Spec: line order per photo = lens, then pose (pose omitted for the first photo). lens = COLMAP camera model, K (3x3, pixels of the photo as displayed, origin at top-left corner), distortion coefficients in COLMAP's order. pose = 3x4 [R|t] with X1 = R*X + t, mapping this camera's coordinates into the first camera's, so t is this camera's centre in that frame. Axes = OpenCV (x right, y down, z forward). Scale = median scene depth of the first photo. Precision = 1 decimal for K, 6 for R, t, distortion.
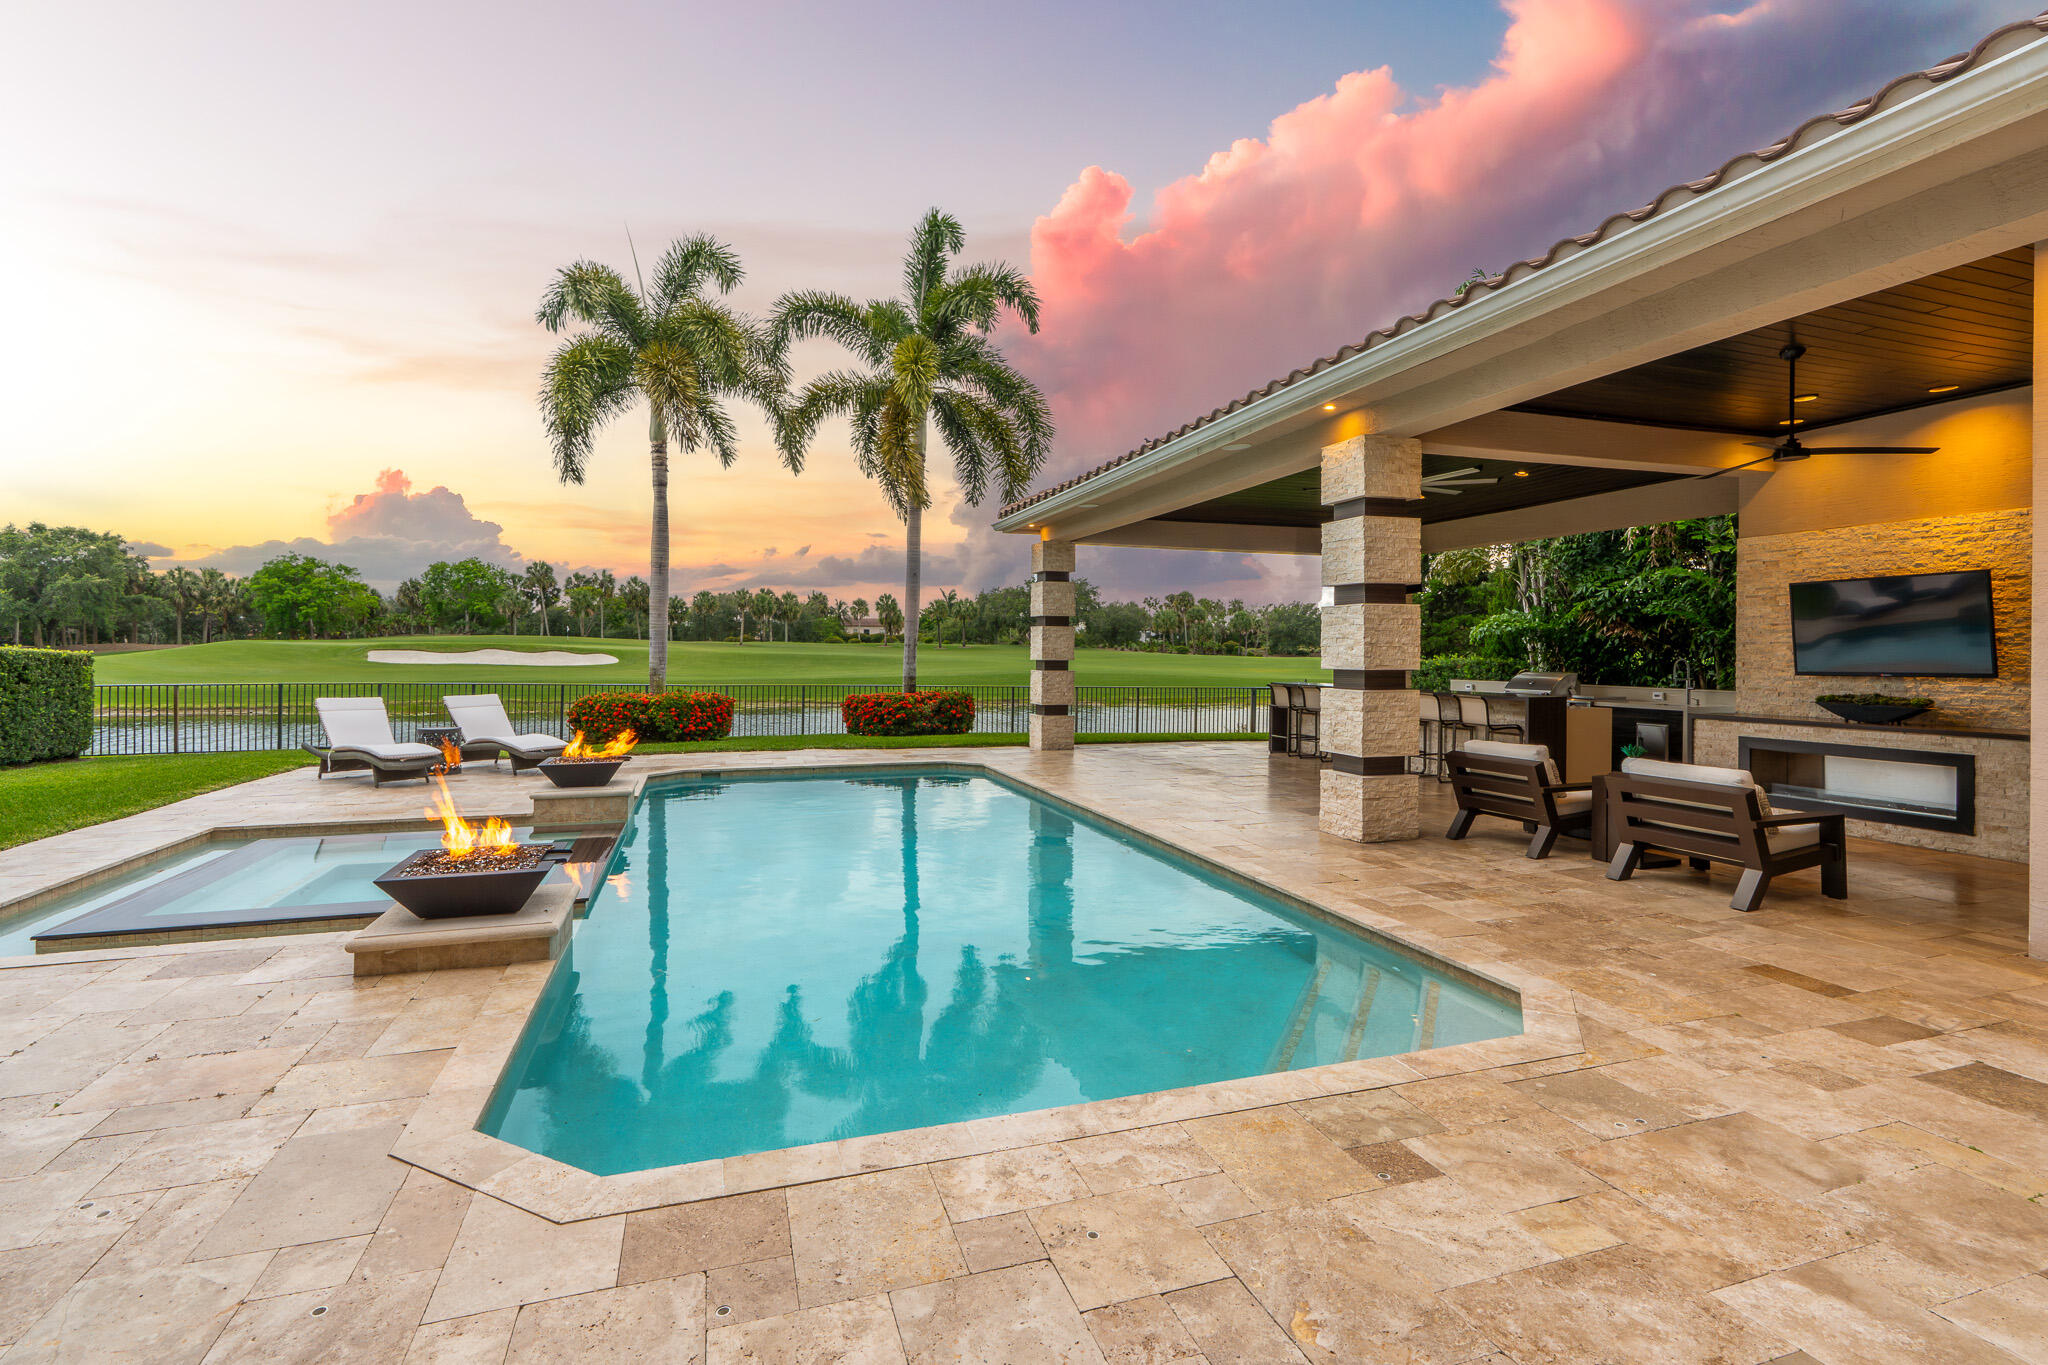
lens RADIAL K [[944.0, 0, 1025.4], [0, 944.0, 677.2], [0, 0, 1]] dist [-0.009890, 0.005206]
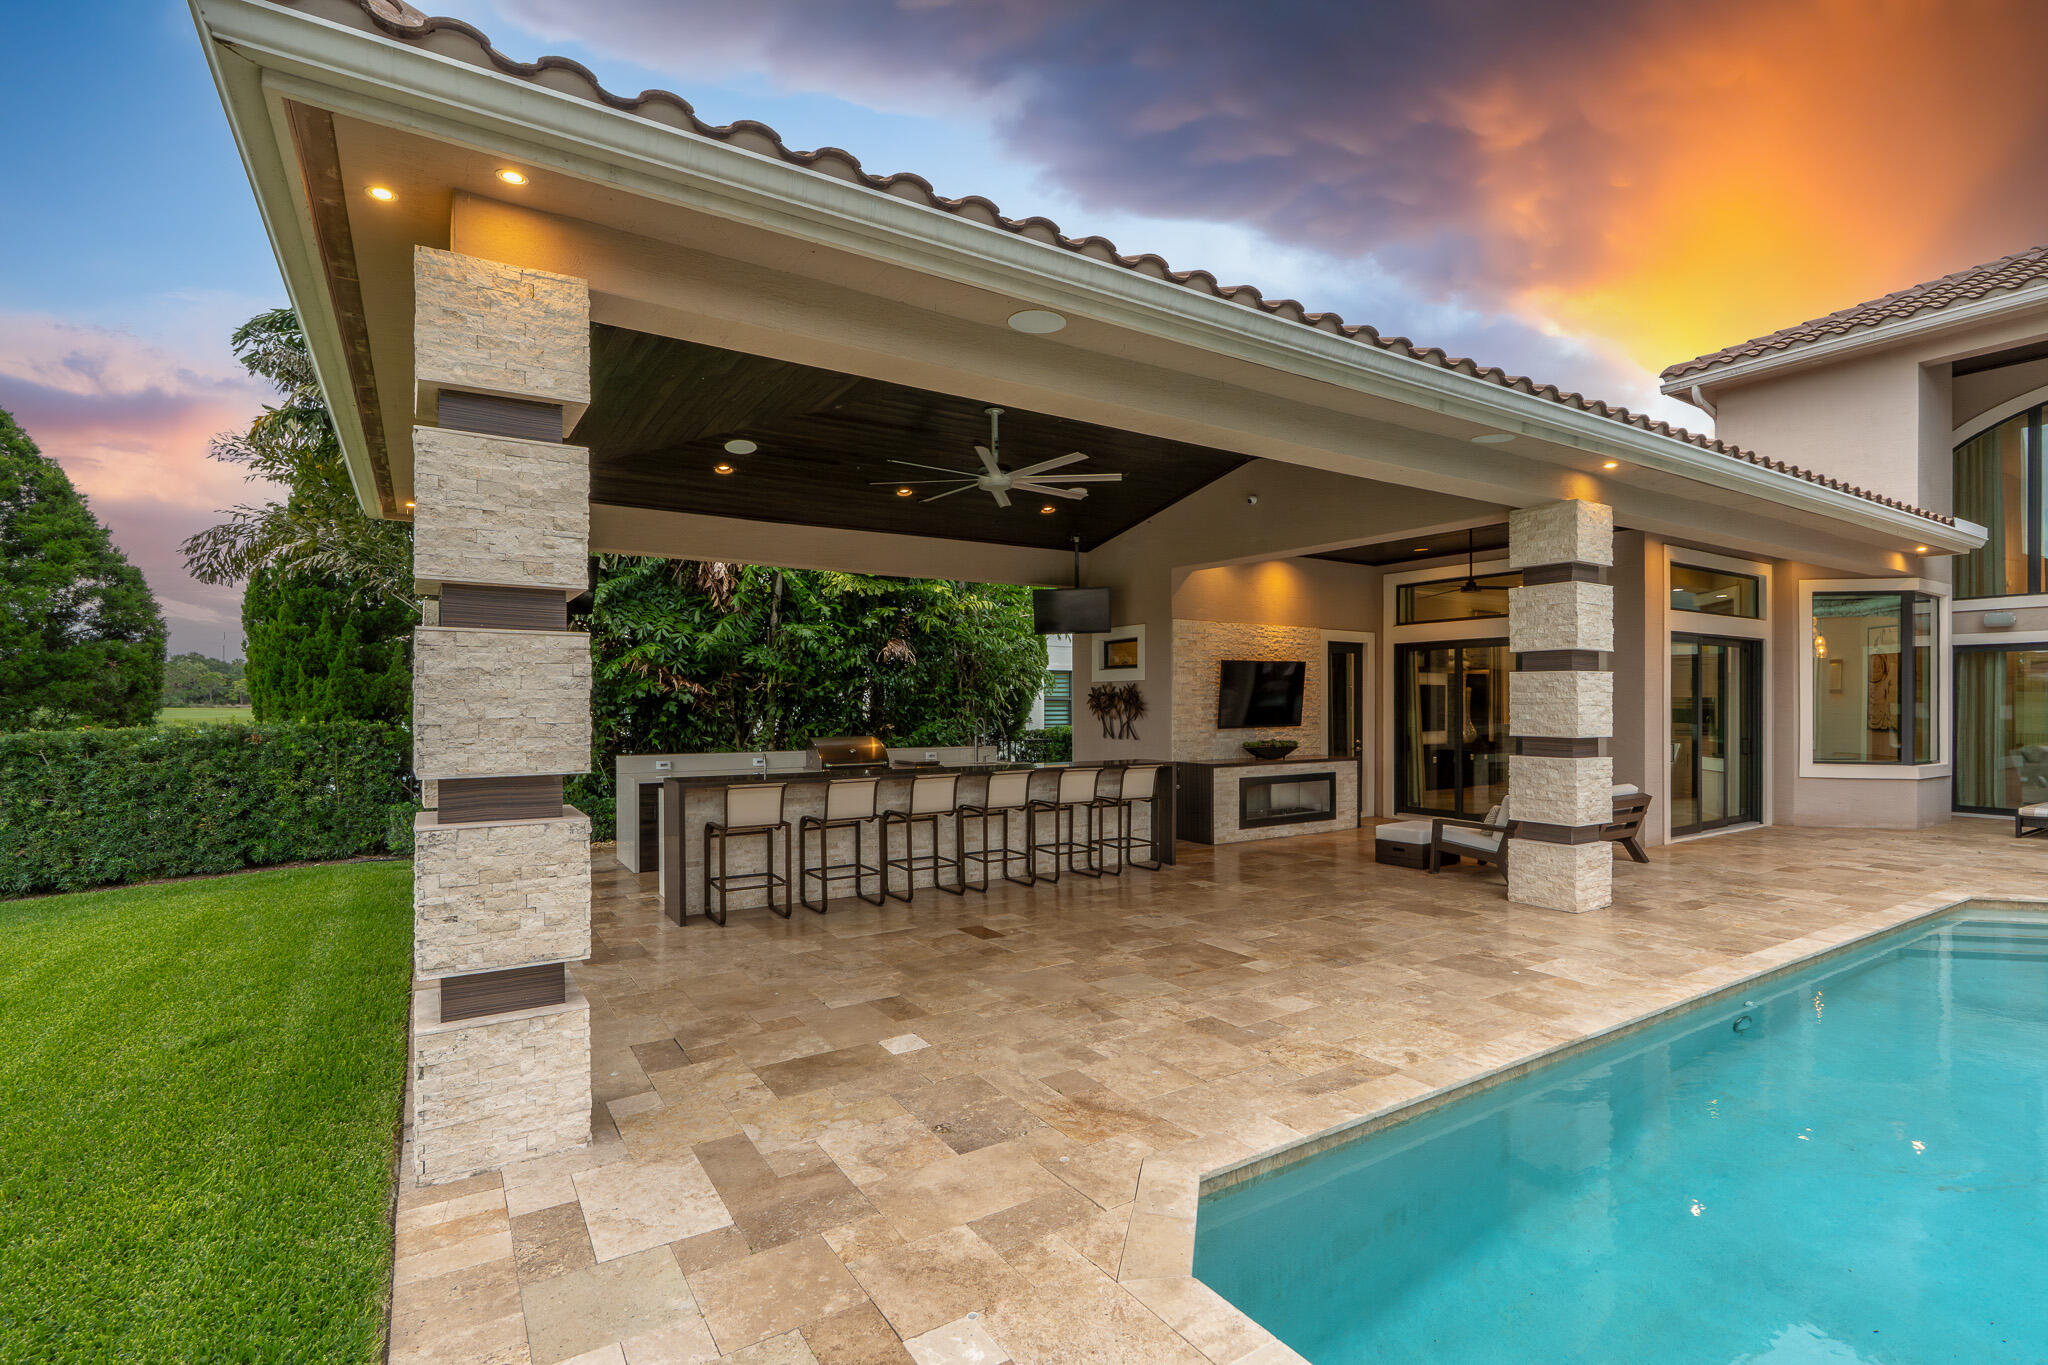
lens RADIAL K [[944.0, 0, 1015.0], [0, 944.0, 704.3], [0, 0, 1]] dist [-0.009890, 0.005206]
pose [[-0.238744, -0.006556, 0.971060, -0.396115], [0.024055, 0.999630, 0.012663, -0.058593], [-0.970785, 0.026382, -0.238498, 1.539143]]
